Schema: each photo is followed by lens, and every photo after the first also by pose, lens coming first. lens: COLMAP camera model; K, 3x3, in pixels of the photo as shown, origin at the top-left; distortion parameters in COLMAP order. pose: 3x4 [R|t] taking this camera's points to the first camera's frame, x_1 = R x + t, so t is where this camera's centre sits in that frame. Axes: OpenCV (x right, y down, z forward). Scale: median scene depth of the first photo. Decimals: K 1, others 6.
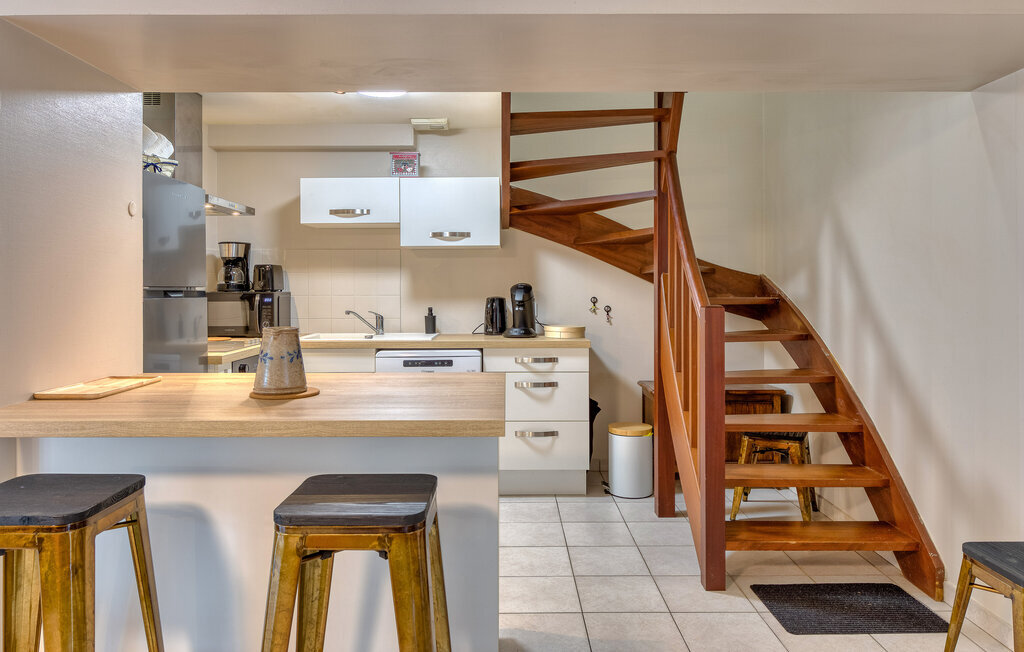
lens RADIAL K [[696.4, 0, 512.5], [0, 696.4, 297.3], [0, 0, 1]] dist [-0.003017, -0.003106]
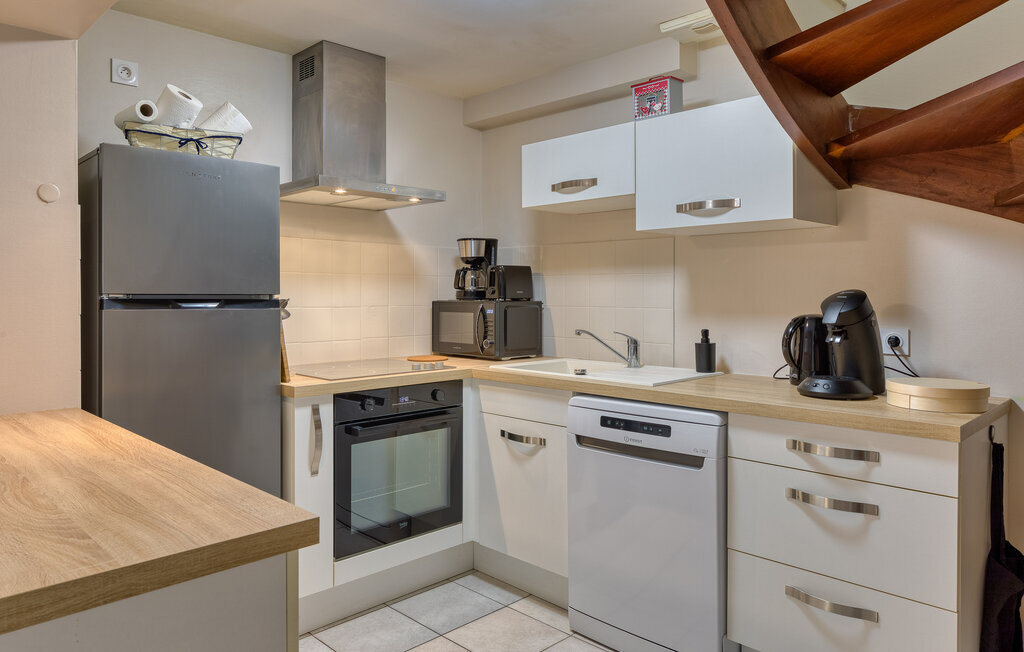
lens RADIAL K [[696.4, 0, 512.5], [0, 696.4, 297.3], [0, 0, 1]] dist [-0.003017, -0.003106]
pose [[0.698254, 0.008128, -0.715804, 0.208364], [-0.014999, 0.999882, -0.003278, -0.009370], [0.715693, 0.013025, 0.698294, 0.474748]]
